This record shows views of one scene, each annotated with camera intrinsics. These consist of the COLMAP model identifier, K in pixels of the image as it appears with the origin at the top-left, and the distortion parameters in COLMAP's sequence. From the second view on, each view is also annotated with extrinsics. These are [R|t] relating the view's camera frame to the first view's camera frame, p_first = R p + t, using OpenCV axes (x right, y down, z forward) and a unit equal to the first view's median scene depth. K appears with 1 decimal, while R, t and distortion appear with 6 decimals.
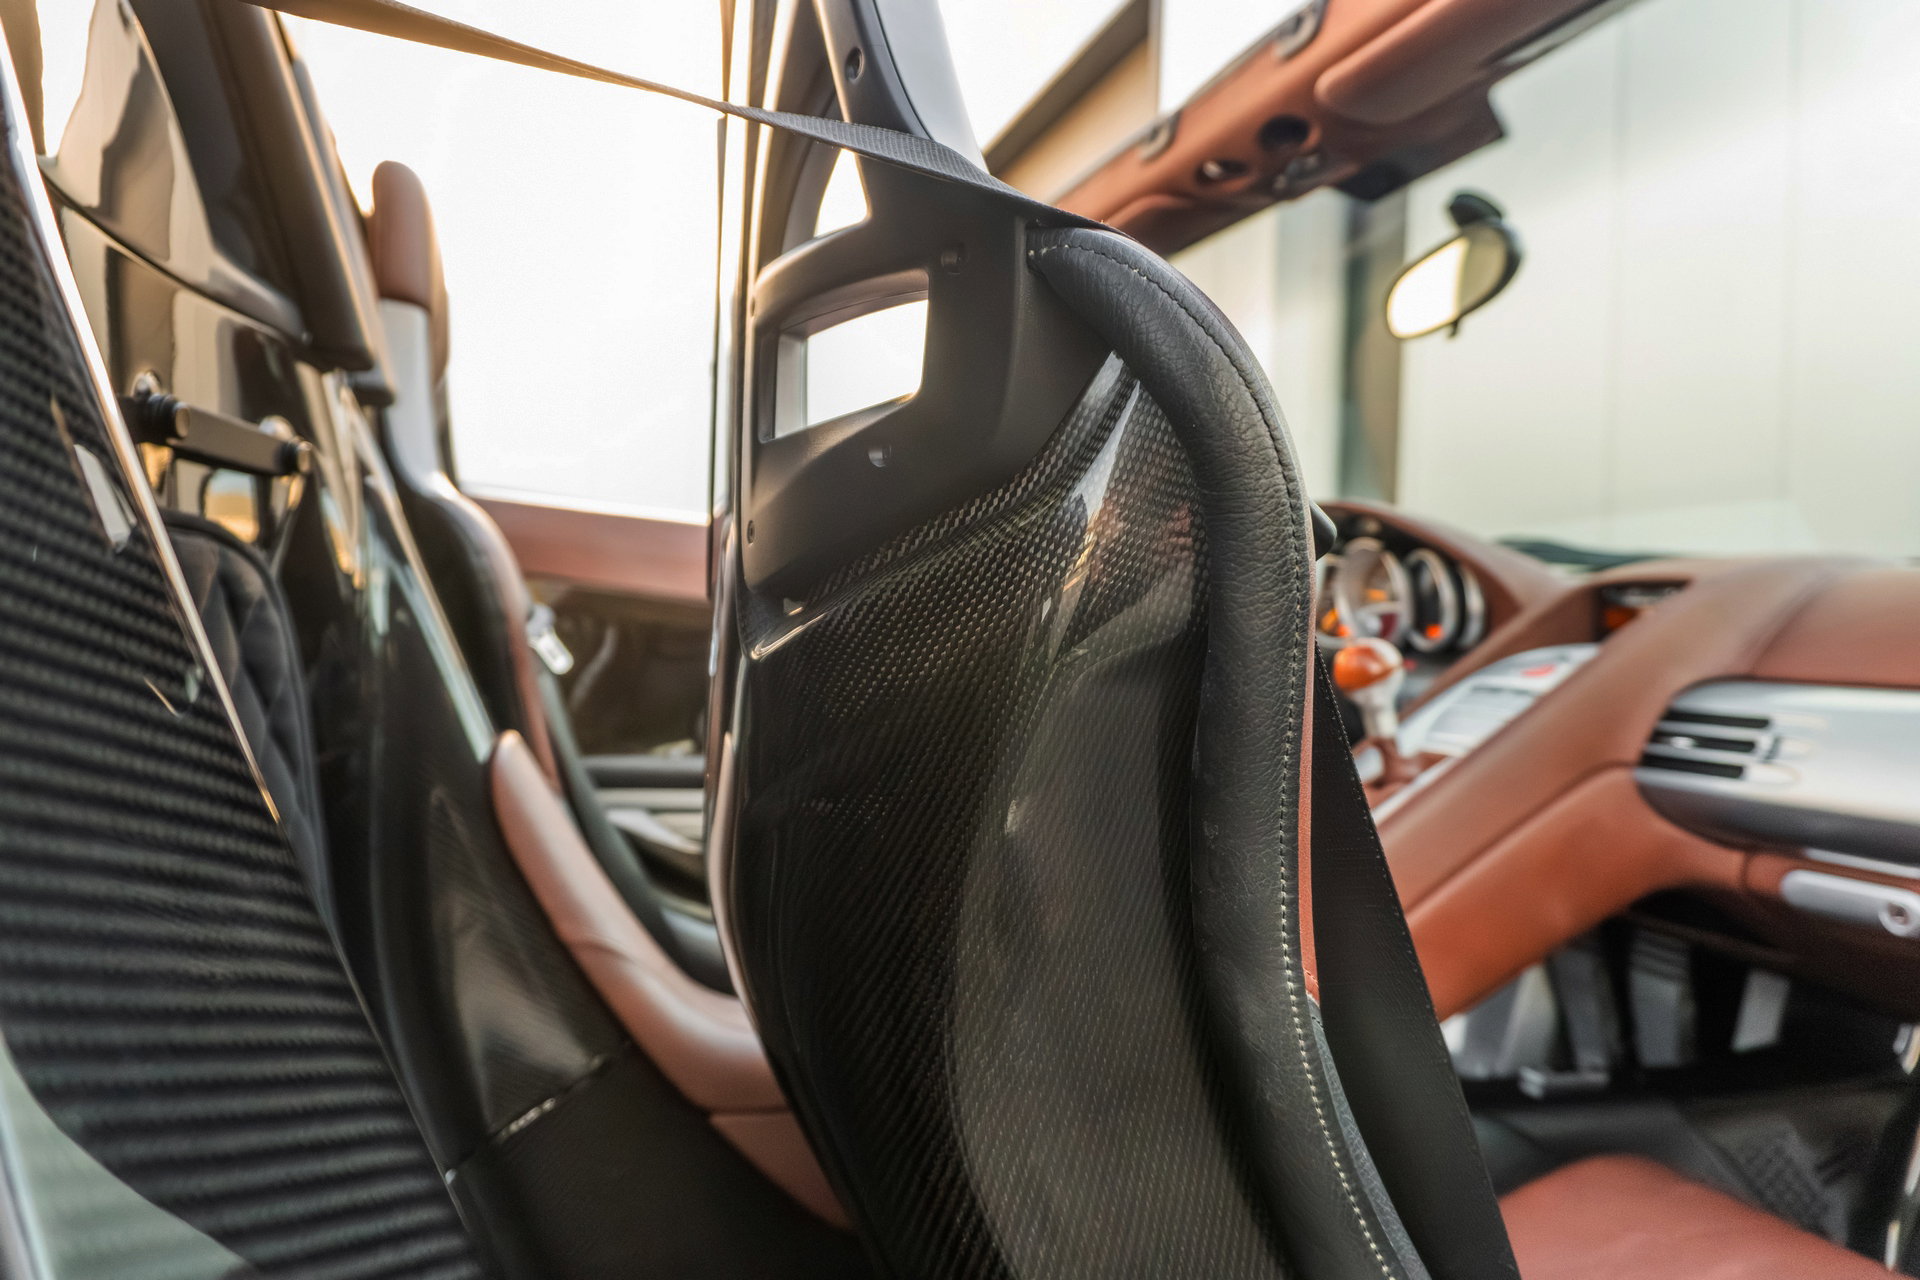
lens RADIAL K [[1295.1, 0, 960.0], [0, 1295.1, 640.0], [0, 0, 1]] dist [-0.004339, 0.001509]
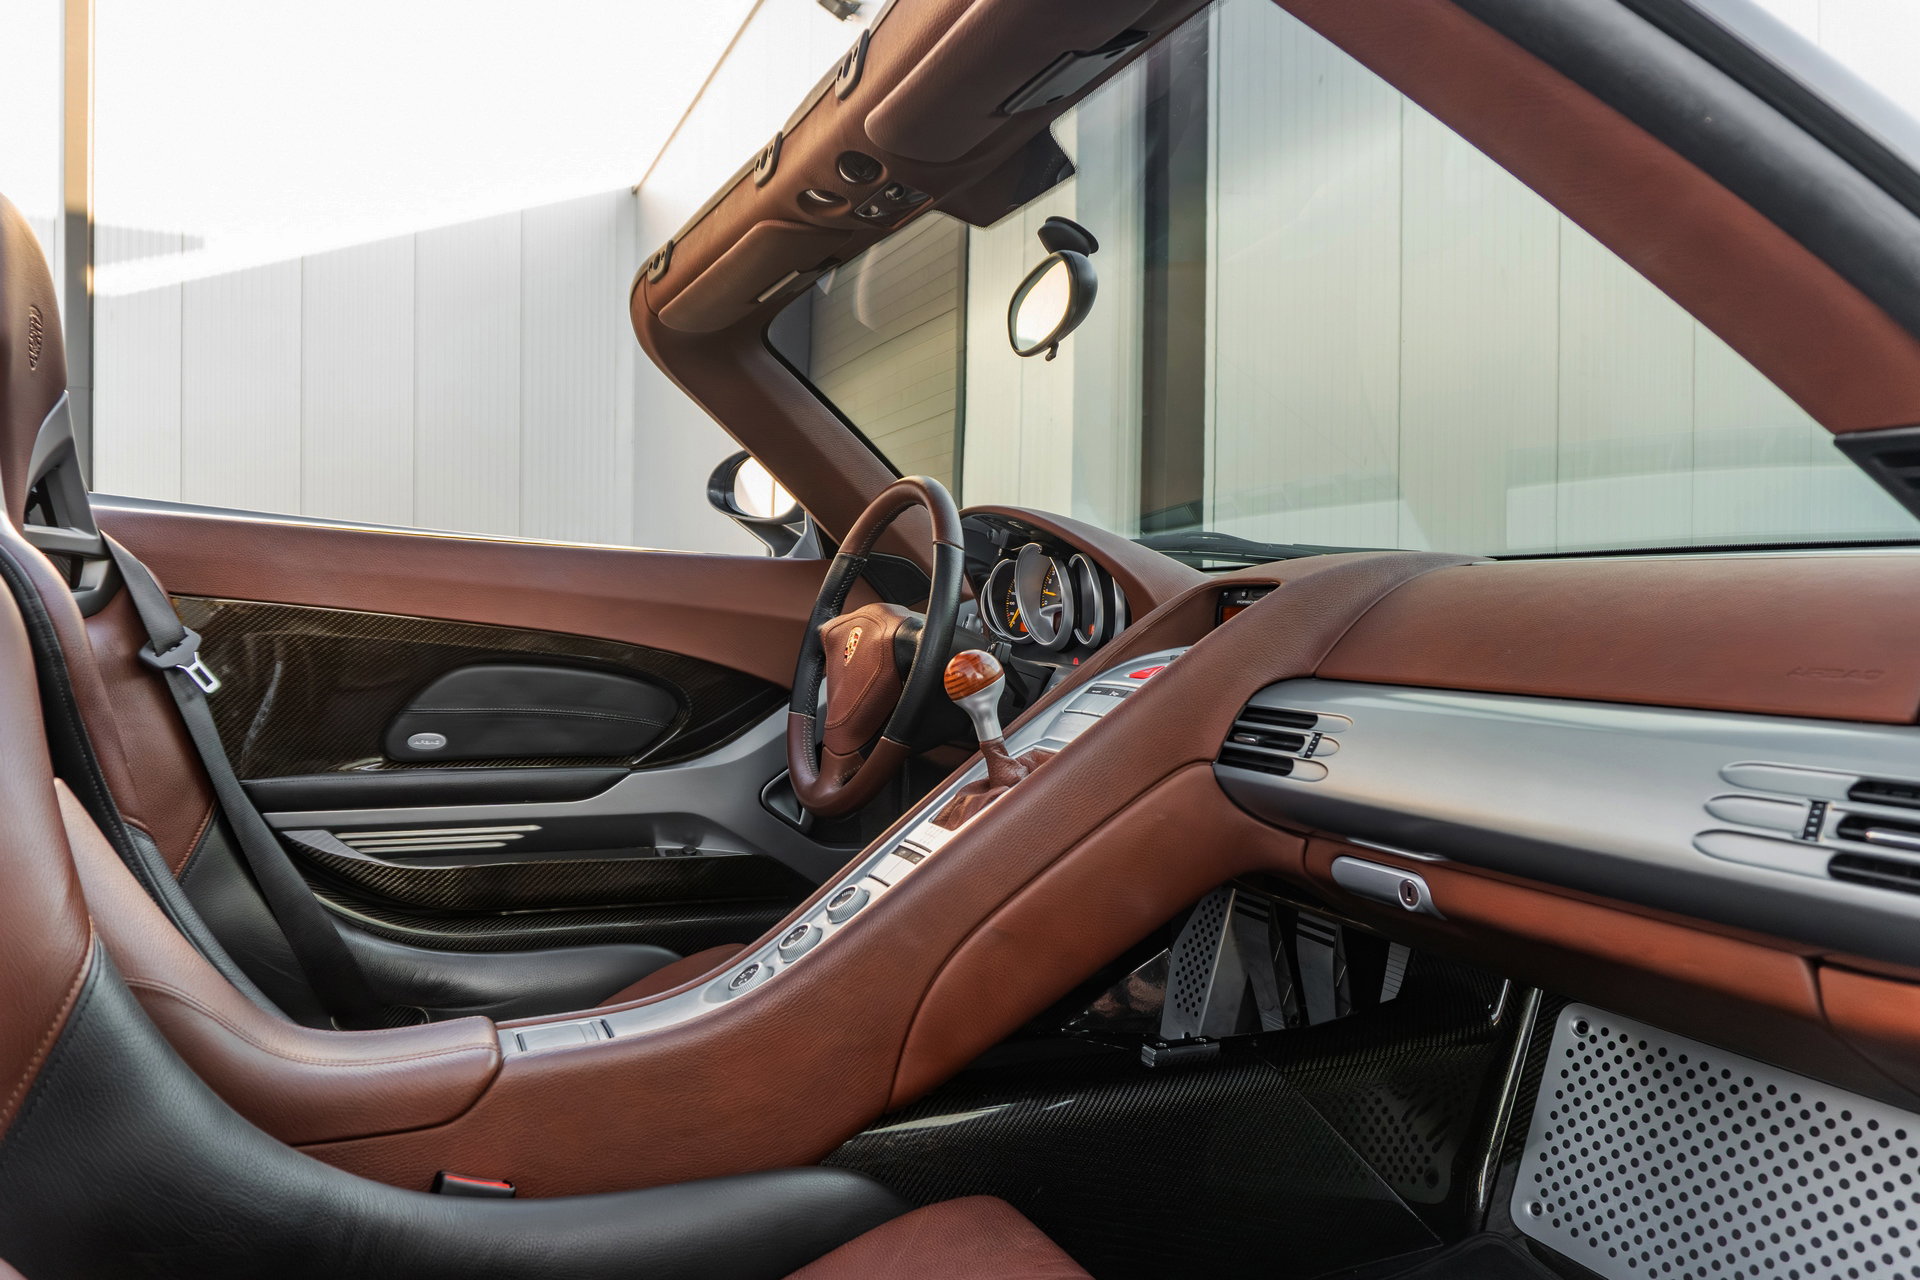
lens RADIAL K [[1295.1, 0, 960.0], [0, 1295.1, 640.0], [0, 0, 1]] dist [-0.004339, 0.001509]
pose [[0.994887, -0.029496, 0.096596, 0.205325], [0.027350, 0.999351, 0.023459, -0.032690], [-0.097225, -0.020697, 0.995047, -0.040686]]
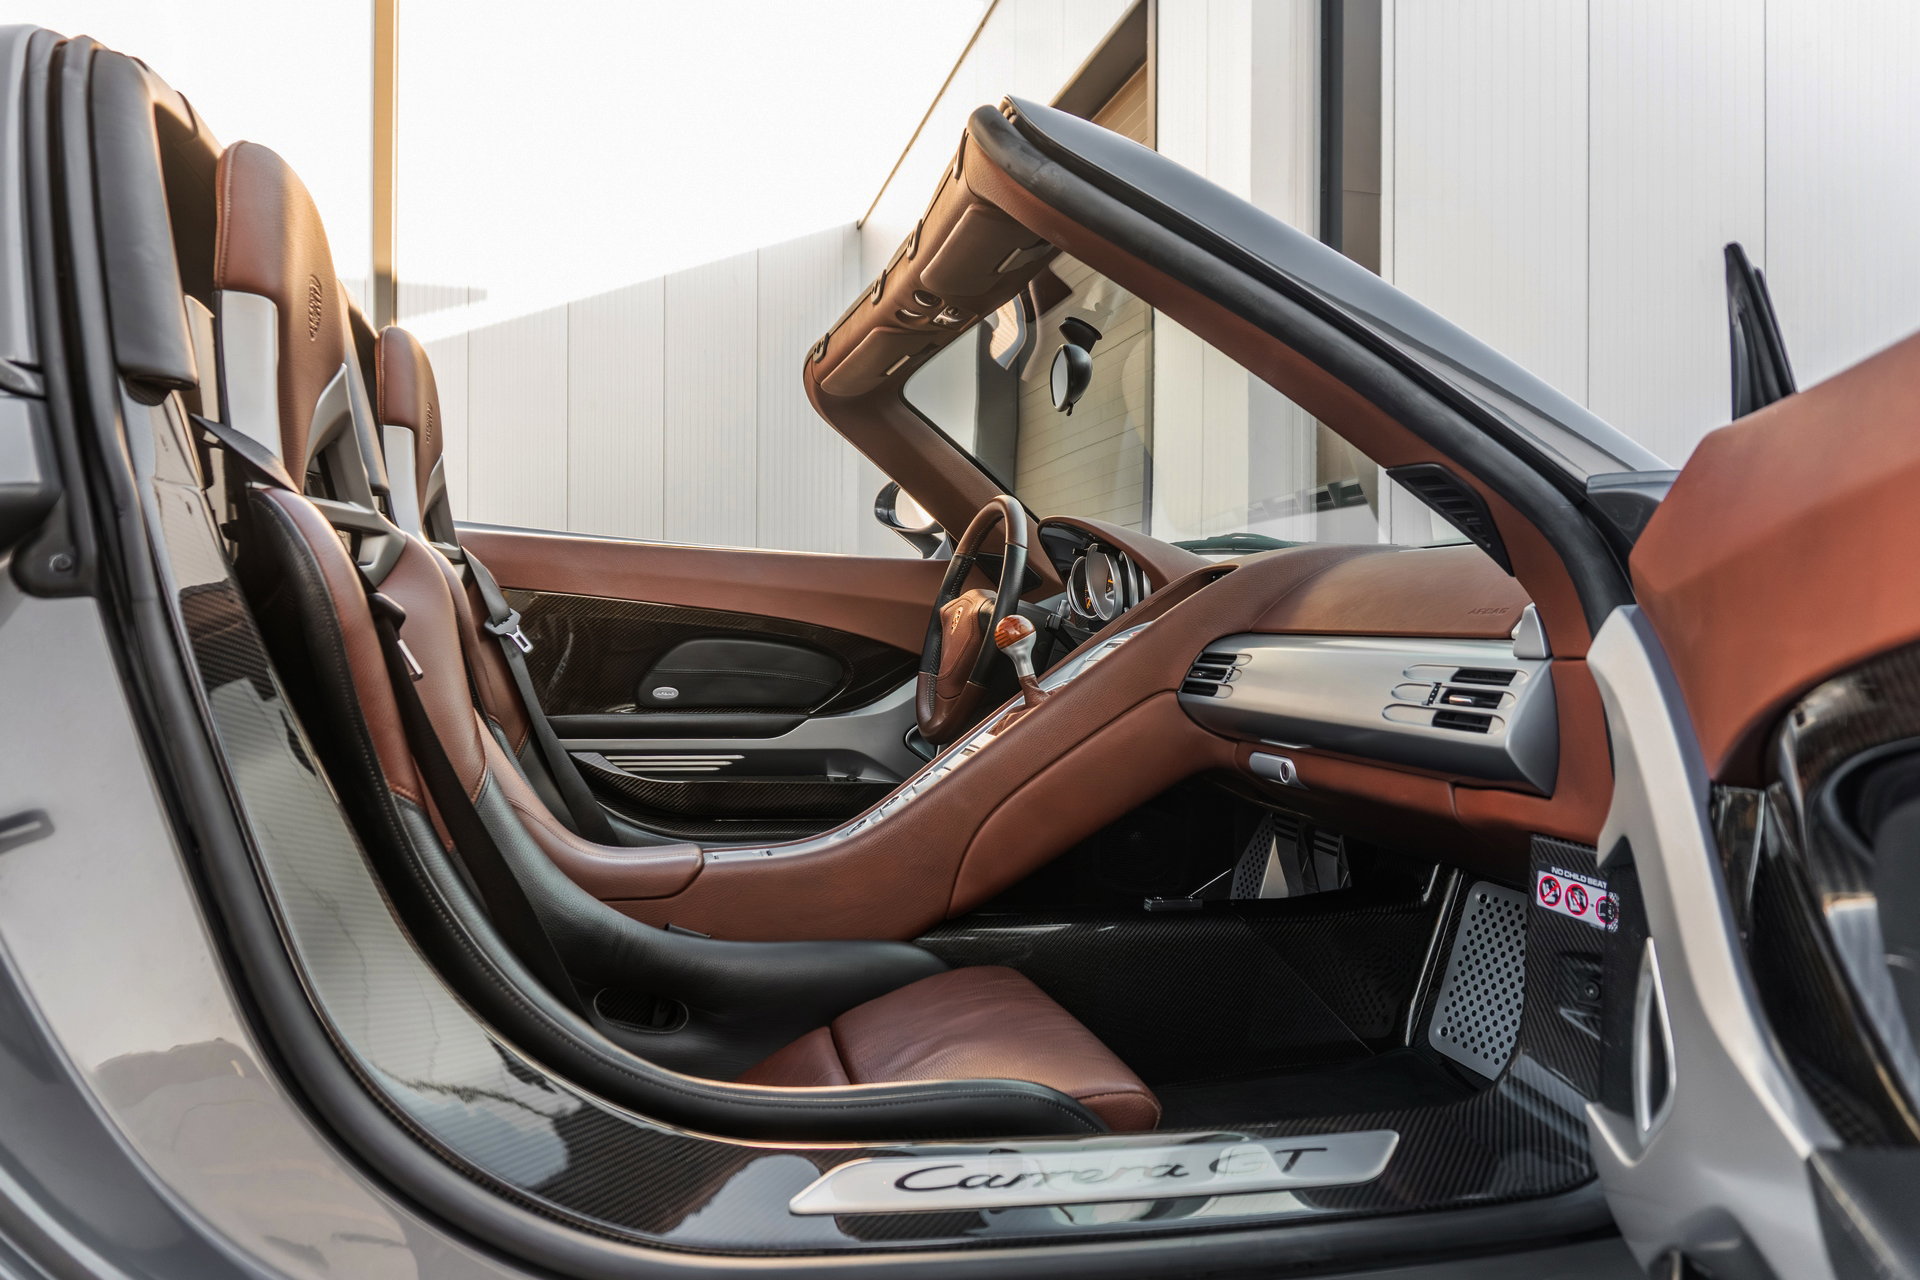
lens RADIAL K [[1295.1, 0, 960.0], [0, 1295.1, 640.0], [0, 0, 1]] dist [-0.004339, 0.001509]
pose [[0.996416, -0.032898, -0.077923, 0.372758], [0.033744, 0.999385, 0.009561, 0.013106], [0.077560, -0.012156, 0.996914, -0.539618]]
